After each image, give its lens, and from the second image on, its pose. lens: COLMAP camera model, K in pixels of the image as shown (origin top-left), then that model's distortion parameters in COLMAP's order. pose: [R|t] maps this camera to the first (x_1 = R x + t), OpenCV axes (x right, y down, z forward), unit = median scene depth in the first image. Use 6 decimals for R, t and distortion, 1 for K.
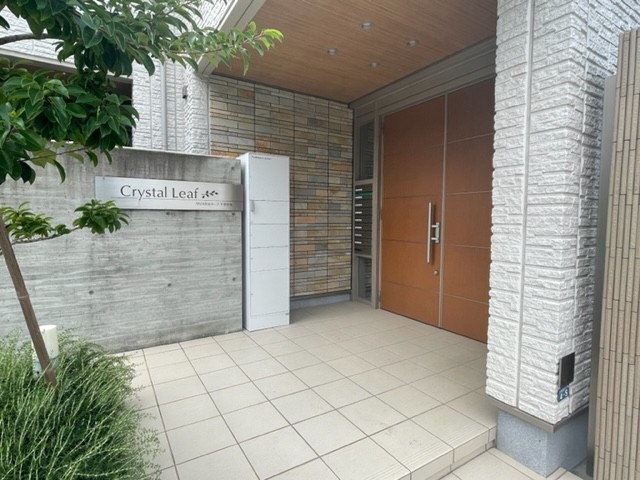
lens RADIAL K [[343.7, 0, 320.0], [0, 343.7, 239.1], [0, 0, 1]] dist [-0.002584, -0.000272]
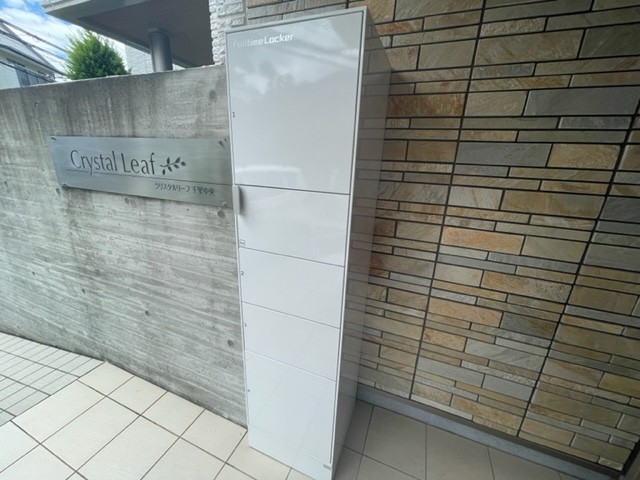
lens RADIAL K [[257.2, 0, 319.8], [0, 257.2, 238.3], [0, 0, 1]] dist [-0.003906, -0.000132]
pose [[0.588348, 0.255379, -0.767221, 0.076370], [-0.088752, 0.963480, 0.252646, -0.145164], [0.803722, -0.080552, 0.589527, 0.976182]]
